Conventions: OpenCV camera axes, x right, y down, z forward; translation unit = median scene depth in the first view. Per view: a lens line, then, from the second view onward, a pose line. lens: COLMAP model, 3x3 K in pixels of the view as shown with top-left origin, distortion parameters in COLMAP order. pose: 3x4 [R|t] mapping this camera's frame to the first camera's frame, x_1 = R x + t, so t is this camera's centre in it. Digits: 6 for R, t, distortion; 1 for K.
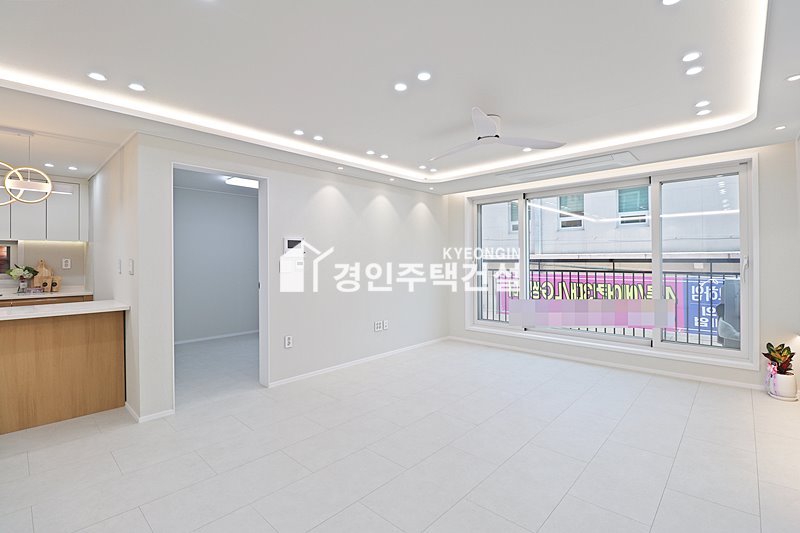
lens RADIAL K [[369.4, 0, 396.8], [0, 369.4, 260.4], [0, 0, 1]] dist [-0.005187, -0.010978]
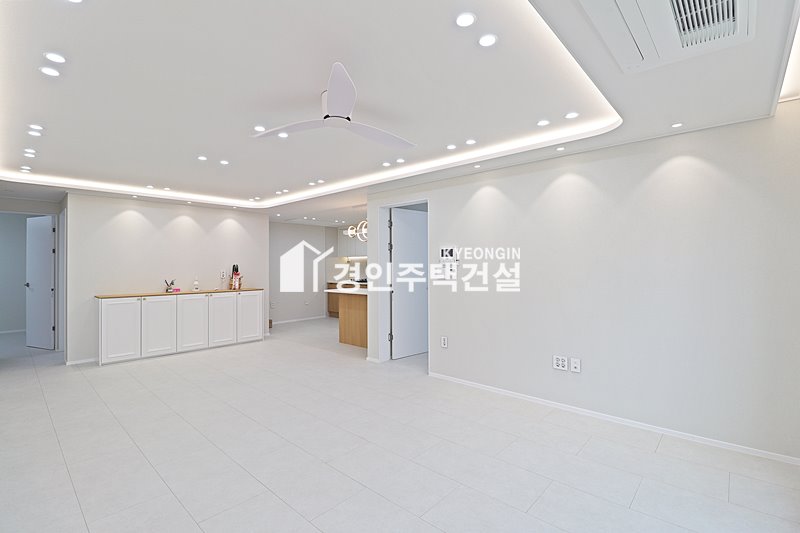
lens RADIAL K [[369.4, 0, 403.8], [0, 369.4, 262.0], [0, 0, 1]] dist [-0.005187, -0.010978]
pose [[0.015017, -0.004300, -0.999878, 0.716894], [0.003700, 0.999984, -0.004245, -0.012179], [0.999880, -0.003636, 0.015033, 0.772200]]
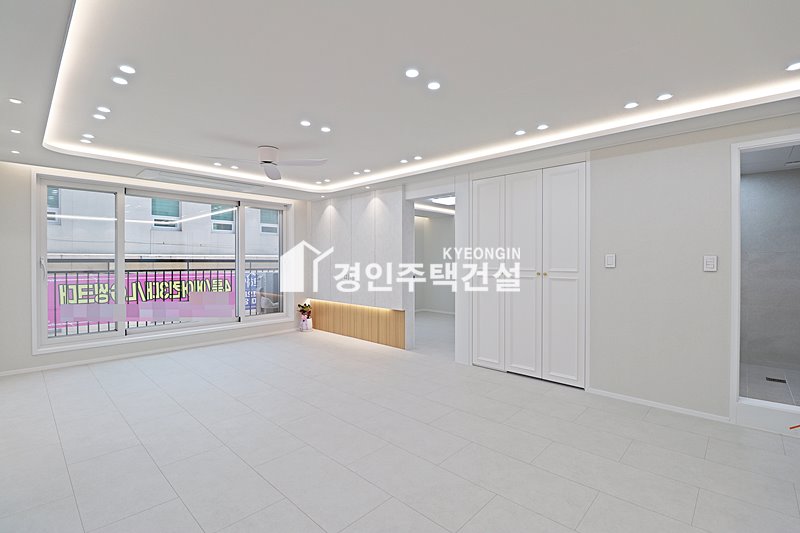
lens RADIAL K [[369.4, 0, 400.3], [0, 369.4, 262.1], [0, 0, 1]] dist [-0.005187, -0.010978]
pose [[0.006161, -0.000716, 0.999981, -0.695164], [0.000745, 0.999999, 0.000711, 0.005372], [-0.999981, 0.000741, 0.006161, 0.363212]]
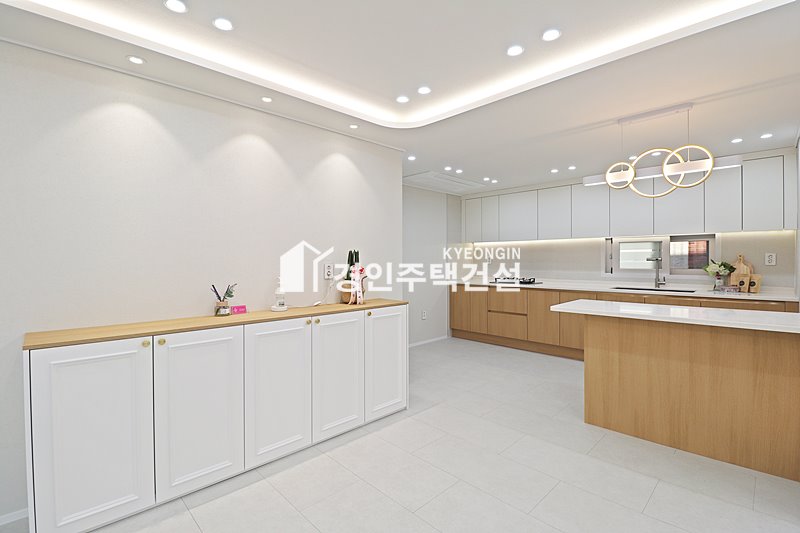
lens RADIAL K [[369.4, 0, 400.3], [0, 369.4, 261.9], [0, 0, 1]] dist [-0.005187, -0.010978]
pose [[-0.039224, 0.012116, -0.999157, -0.081959], [0.002734, 0.999924, 0.012018, 0.003459], [0.999227, -0.002260, -0.039254, 0.235623]]
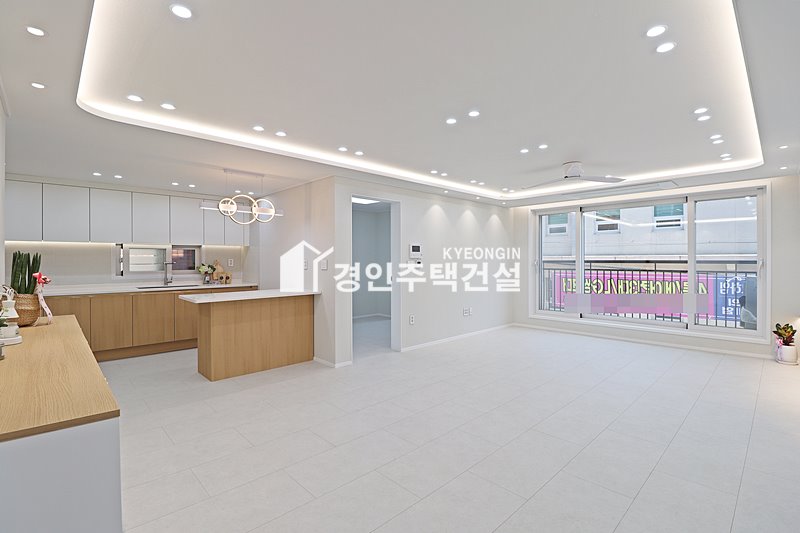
lens RADIAL K [[369.4, 0, 396.9], [0, 369.4, 264.1], [0, 0, 1]] dist [-0.005187, -0.010978]
pose [[0.998198, 0.003875, -0.059889, -0.238362], [-0.003400, 0.999962, 0.008030, 0.001490], [0.059918, -0.007812, 0.998173, -0.332859]]
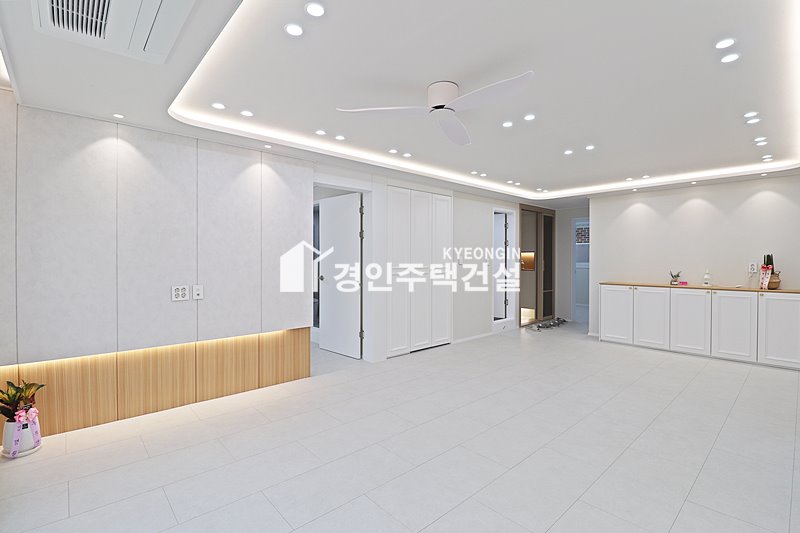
lens RADIAL K [[369.4, 0, 399.6], [0, 369.4, 262.8], [0, 0, 1]] dist [-0.005187, -0.010978]
pose [[-0.996549, 0.003659, 0.082921, 0.192077], [0.004627, 0.999923, 0.011488, -0.003405], [-0.082873, 0.011832, -0.996490, 1.240639]]
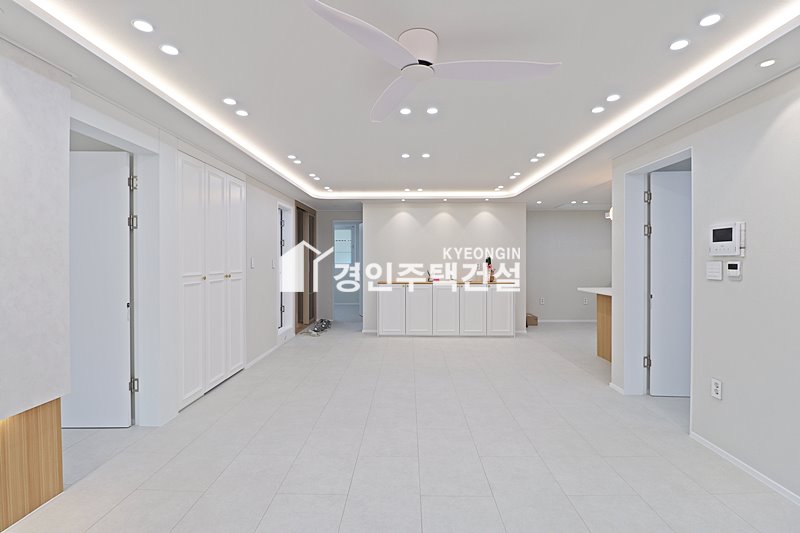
lens RADIAL K [[369.4, 0, 402.7], [0, 369.4, 259.9], [0, 0, 1]] dist [-0.005187, -0.010978]
pose [[-0.742632, 0.006503, -0.669669, 0.471043], [0.004545, 0.999979, 0.004671, -0.006734], [0.669685, 0.000425, -0.742645, 0.986396]]
